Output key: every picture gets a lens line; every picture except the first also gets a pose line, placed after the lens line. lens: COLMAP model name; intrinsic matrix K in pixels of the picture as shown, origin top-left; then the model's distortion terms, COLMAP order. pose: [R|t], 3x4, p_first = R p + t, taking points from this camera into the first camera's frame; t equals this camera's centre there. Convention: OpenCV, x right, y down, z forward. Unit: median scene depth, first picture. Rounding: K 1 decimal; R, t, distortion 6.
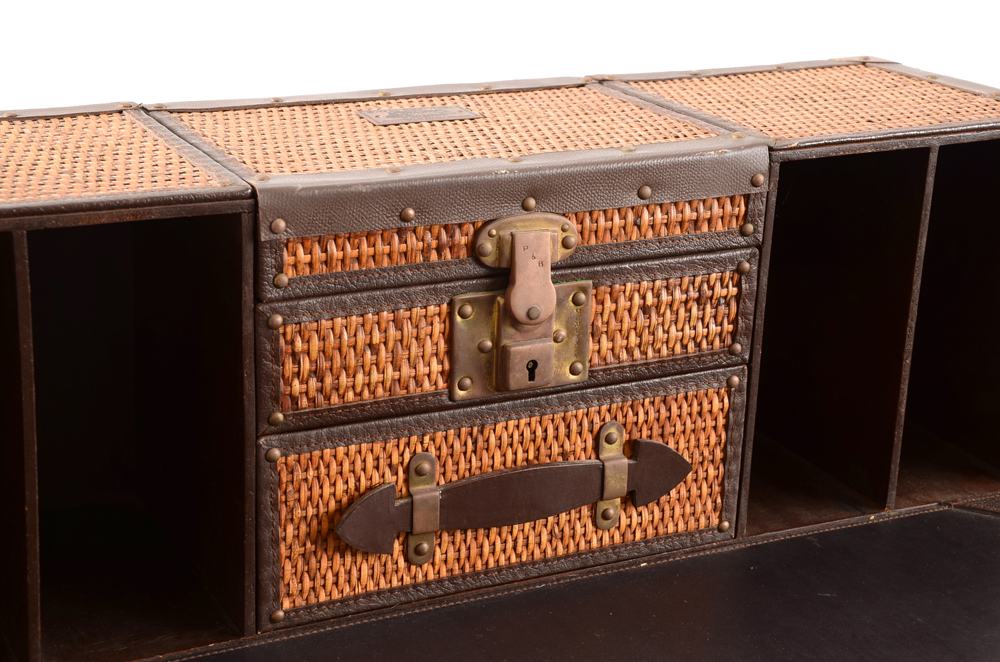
lens RADIAL K [[1782.7, 0, 500.0], [0, 1782.7, 331.0], [0, 0, 1]] dist [0.234647, 0.059767]
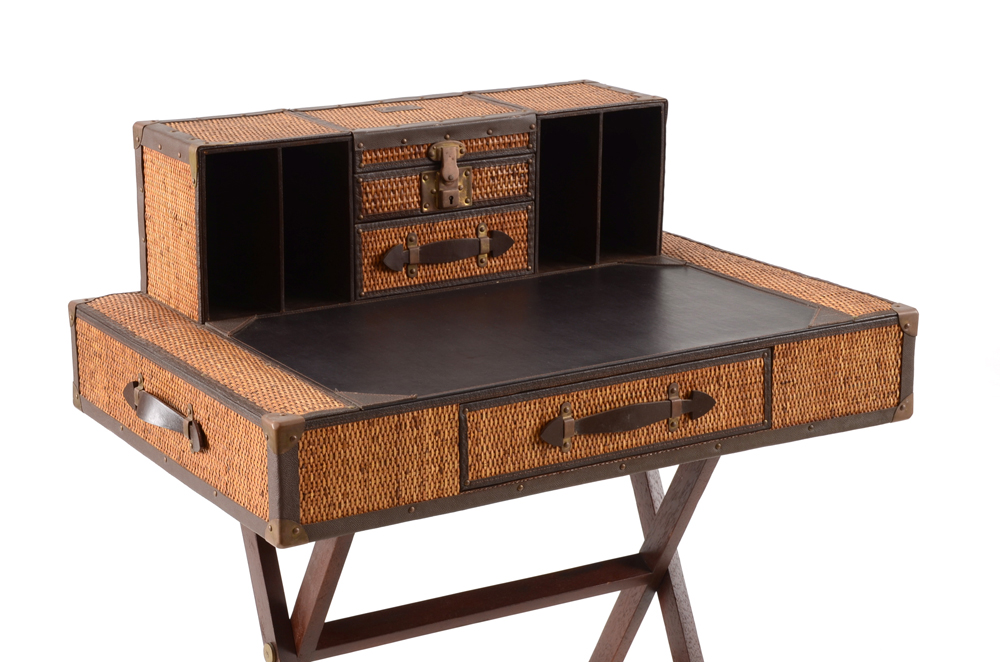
lens RADIAL K [[2156.5, 0, 500.0], [0, 2156.5, 331.0], [0, 0, 1]] dist [0.408659, 0.255198]
pose [[0.995719, -0.052483, 0.076080, -0.160051], [0.056198, 0.997287, -0.047543, 0.362879], [-0.073379, 0.051615, 0.995968, -2.138326]]
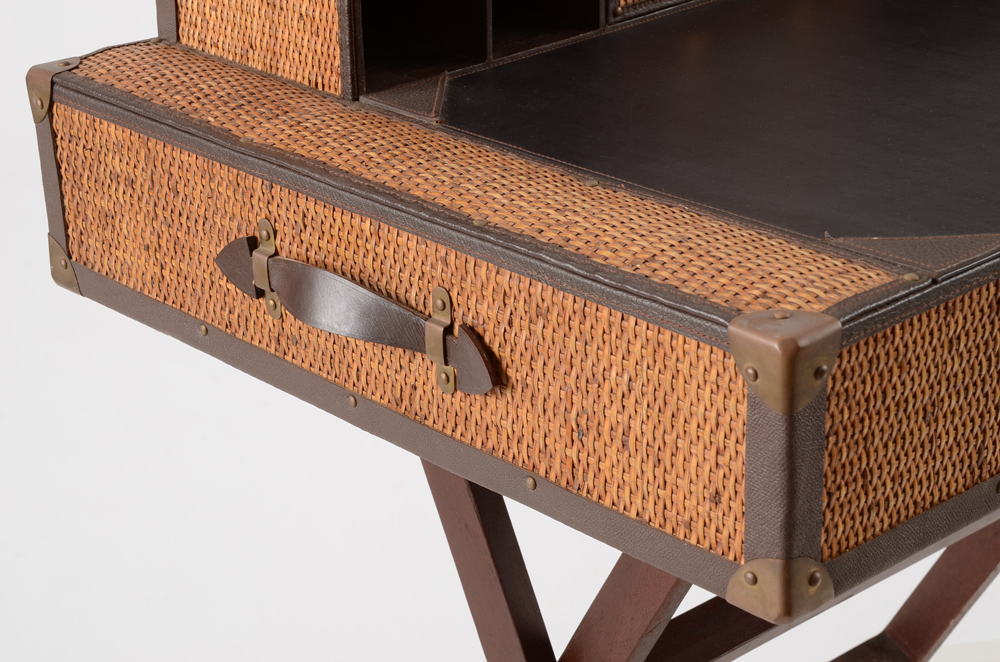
lens RADIAL K [[2198.6, 0, 500.0], [0, 2198.6, 331.0], [0, 0, 1]] dist [0.374059, 0.054027]
pose [[0.956080, -0.163119, 0.243521, -0.623595], [0.141414, 0.984450, 0.104217, 0.200126], [-0.256734, -0.065202, 0.964280, -0.564875]]
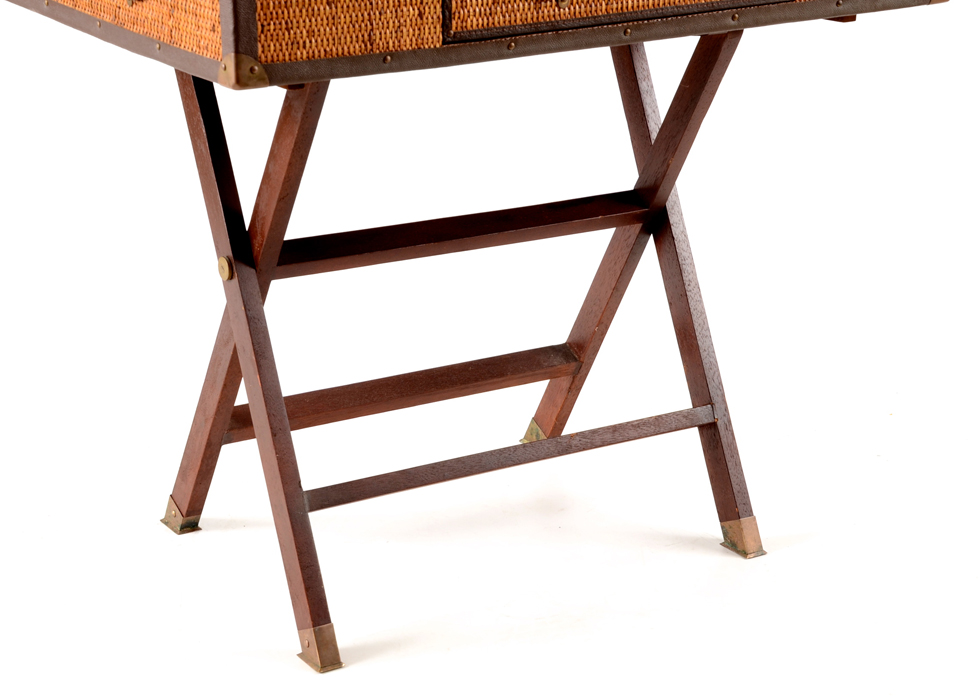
lens RADIAL K [[2163.4, 0, 490.0], [0, 2163.4, 350.0], [0, 0, 1]] dist [0.360461, 0.206930]
pose [[0.993573, -0.060544, 0.095644, -0.209277], [0.060649, 0.998158, 0.001814, 0.761594], [-0.095578, 0.003999, 0.995414, -1.781404]]
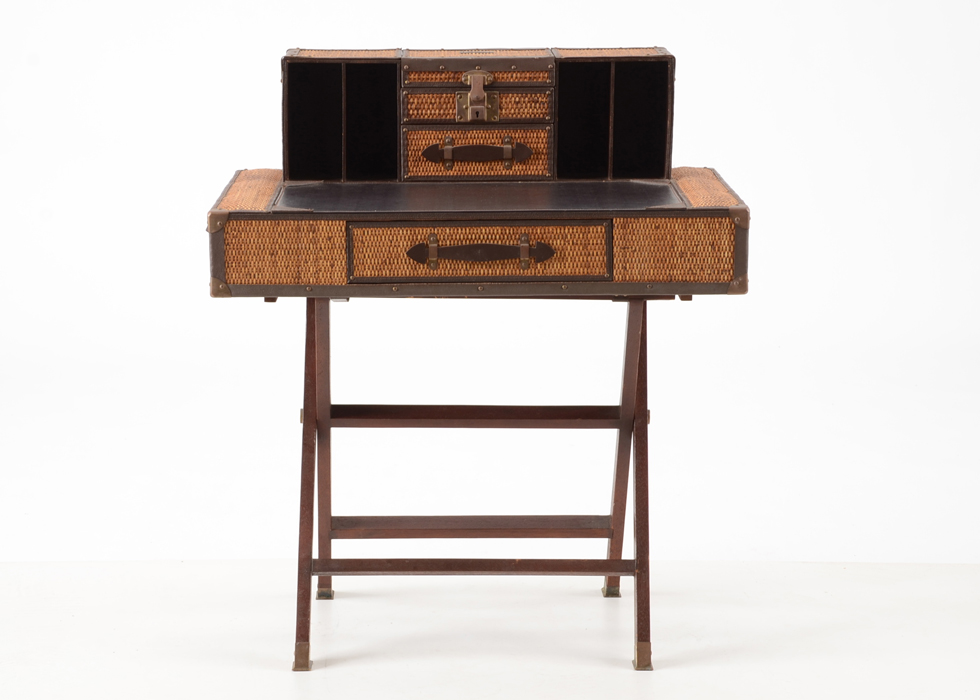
lens RADIAL K [[2599.3, 0, 490.0], [0, 2599.3, 350.0], [0, 0, 1]] dist [0.475312, 0.041693]
pose [[0.905174, 0.048280, -0.422291, 2.245578], [-0.106663, 0.987538, -0.115725, 1.077190], [0.411441, 0.149794, 0.899043, -3.597714]]
